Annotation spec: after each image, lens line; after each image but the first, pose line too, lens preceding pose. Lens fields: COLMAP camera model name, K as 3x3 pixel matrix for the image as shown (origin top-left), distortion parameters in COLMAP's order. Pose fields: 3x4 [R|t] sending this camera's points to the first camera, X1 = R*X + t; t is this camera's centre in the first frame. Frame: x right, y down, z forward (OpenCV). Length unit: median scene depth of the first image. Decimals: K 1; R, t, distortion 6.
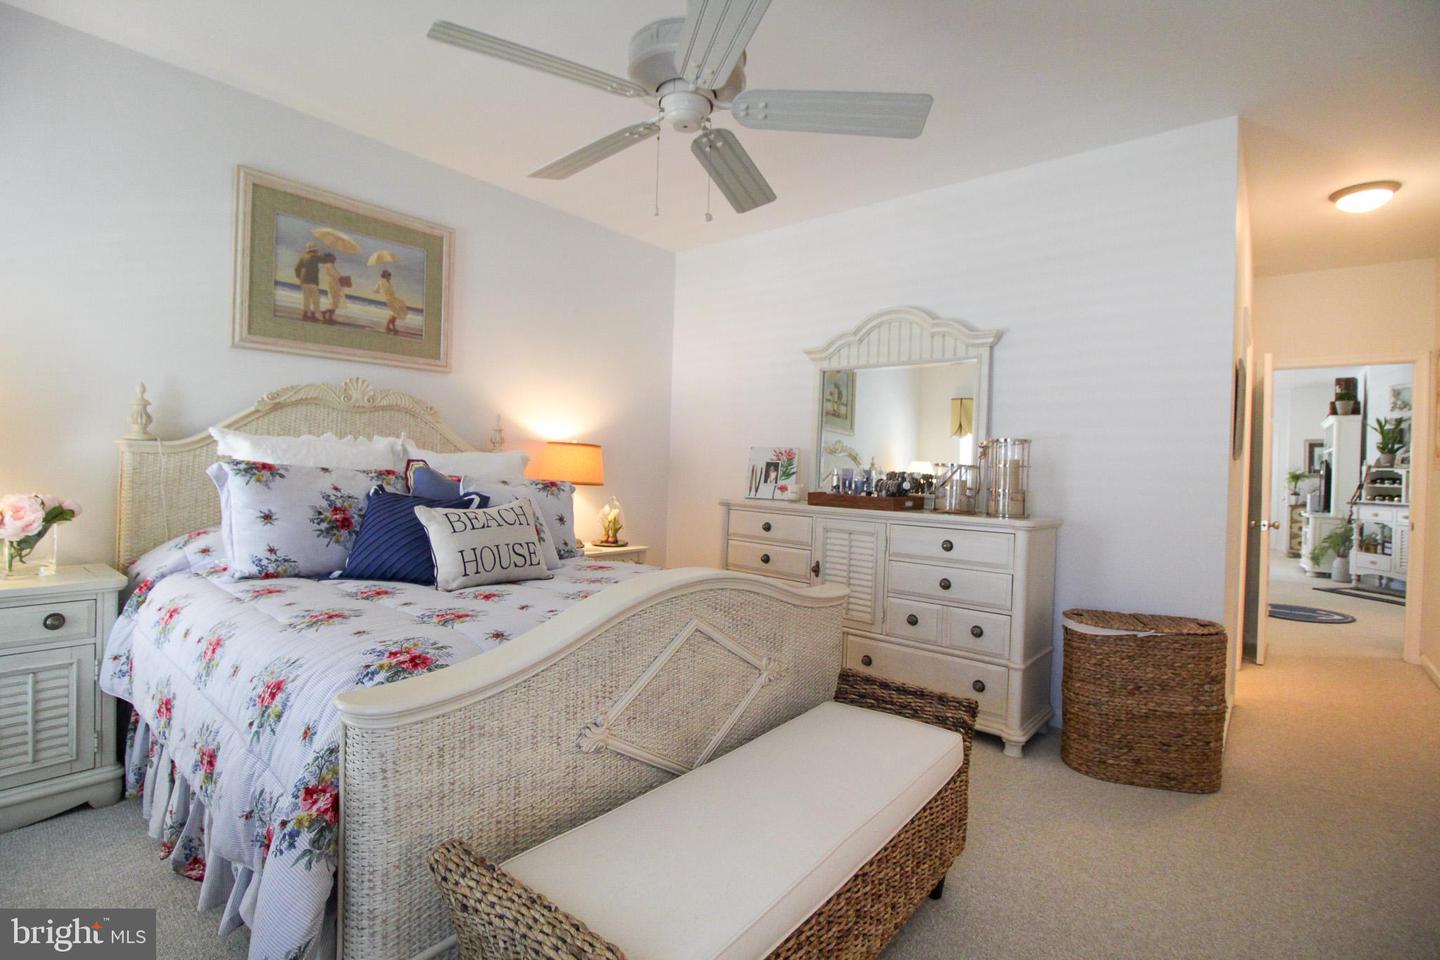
lens RADIAL K [[670.3, 0, 717.1], [0, 670.3, 472.6], [0, 0, 1]] dist [0.001321, -0.014132]
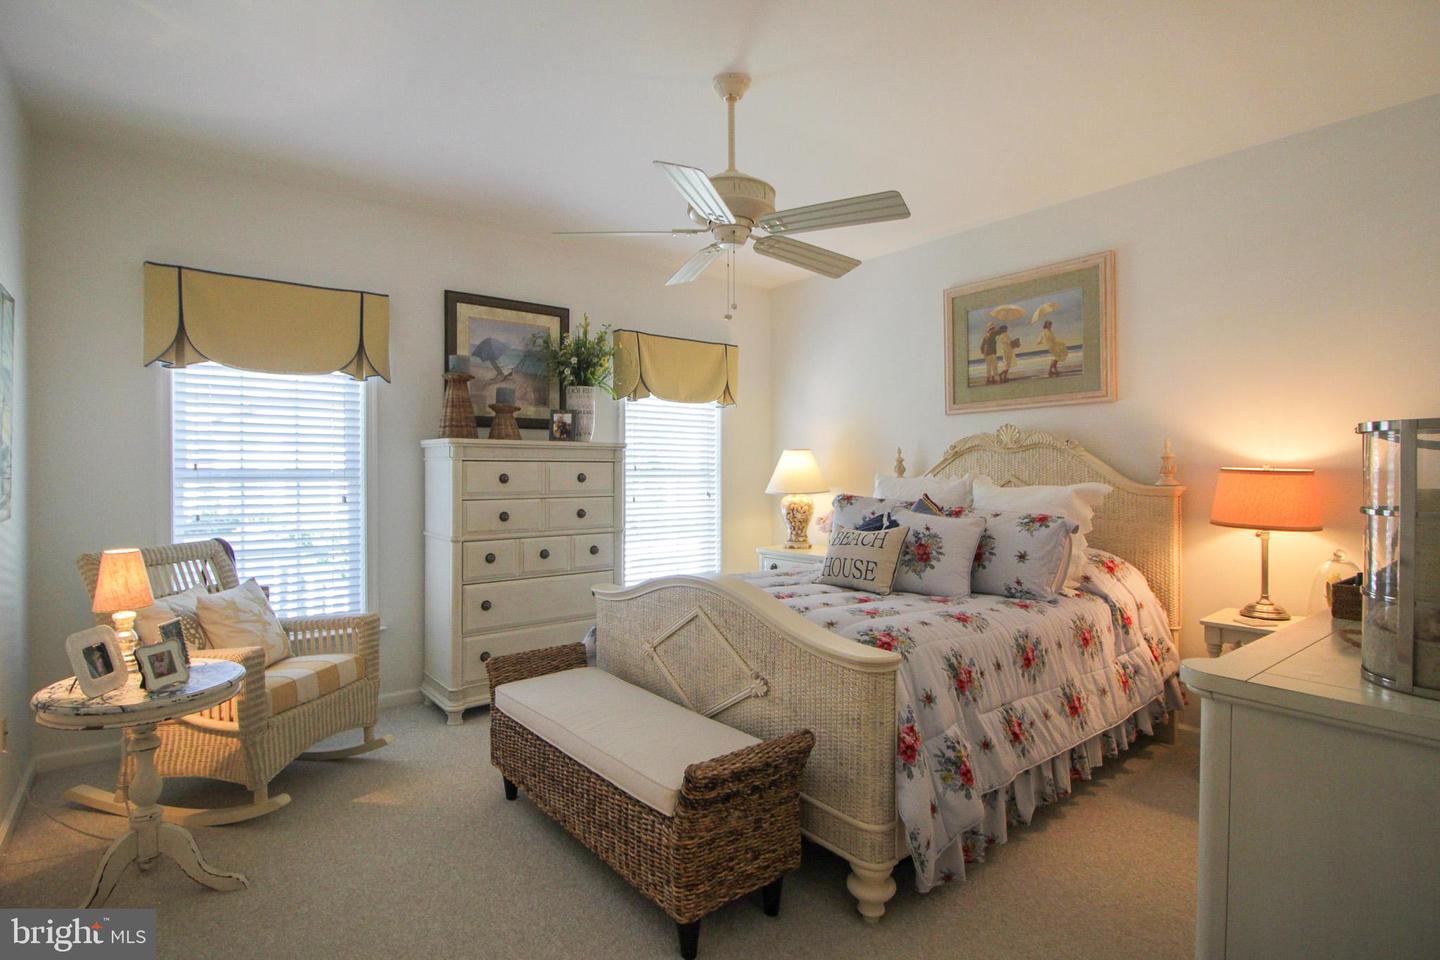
lens RADIAL K [[712.8, 0, 713.7], [0, 712.8, 475.3], [0, 0, 1]] dist [-0.000294, -0.018372]
pose [[-0.208618, -0.025817, -0.977656, 0.808751], [-0.013919, 0.999629, -0.023427, -0.014091], [0.977898, 0.008721, -0.208900, 0.758510]]
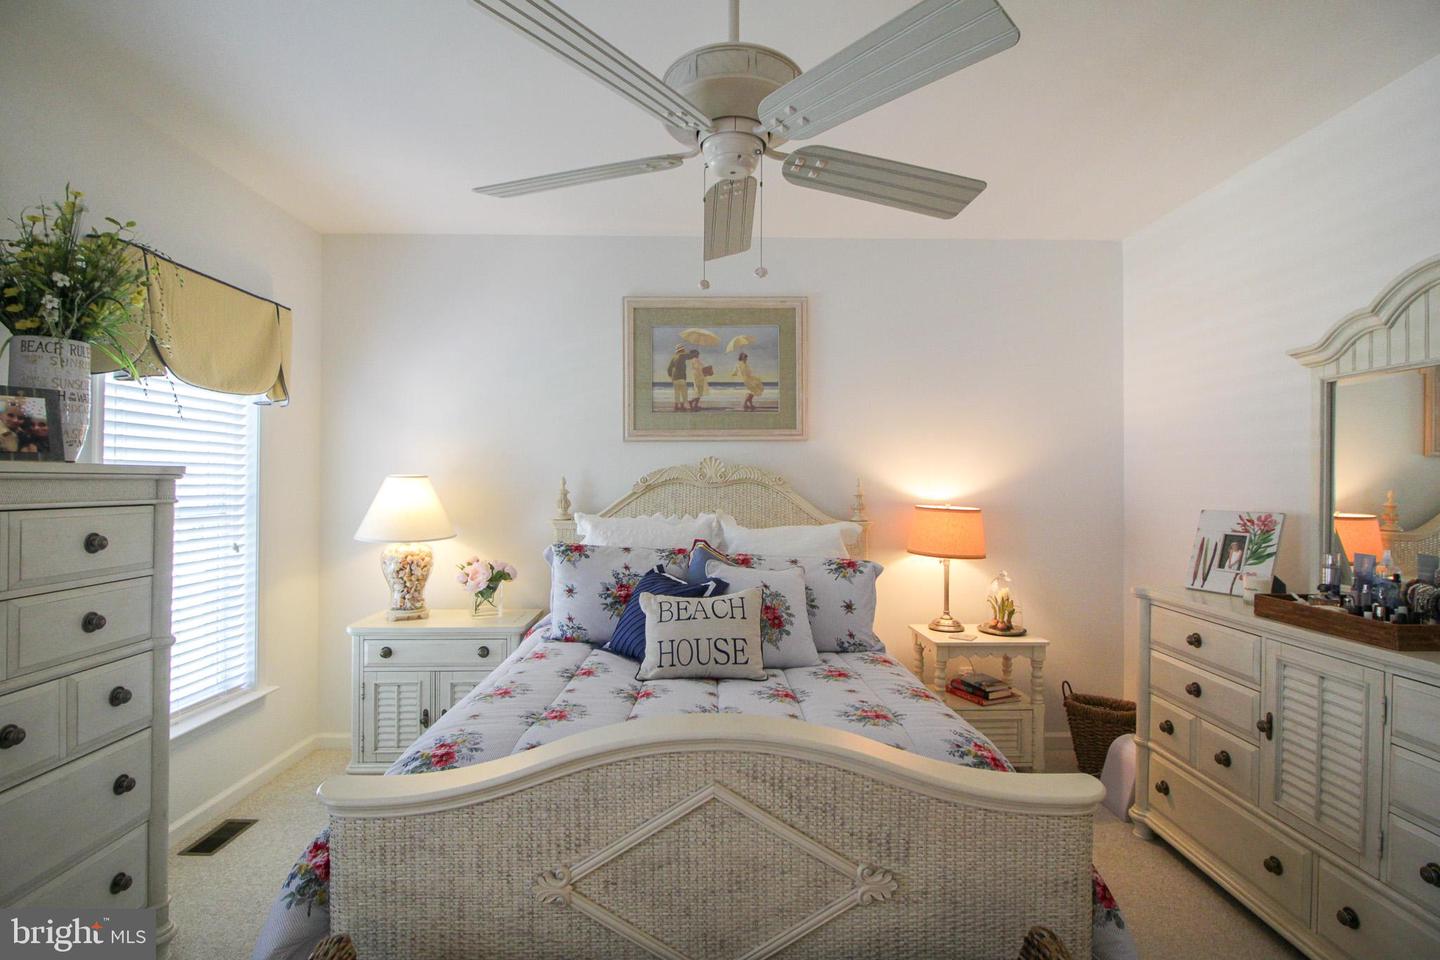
lens RADIAL K [[699.8, 0, 717.6], [0, 699.8, 473.0], [0, 0, 1]] dist [0.003270, -0.014207]
pose [[0.650276, -0.038016, -0.758747, 0.349150], [0.009522, 0.999077, -0.041897, -0.066698], [0.759639, 0.020020, 0.650037, 0.256931]]
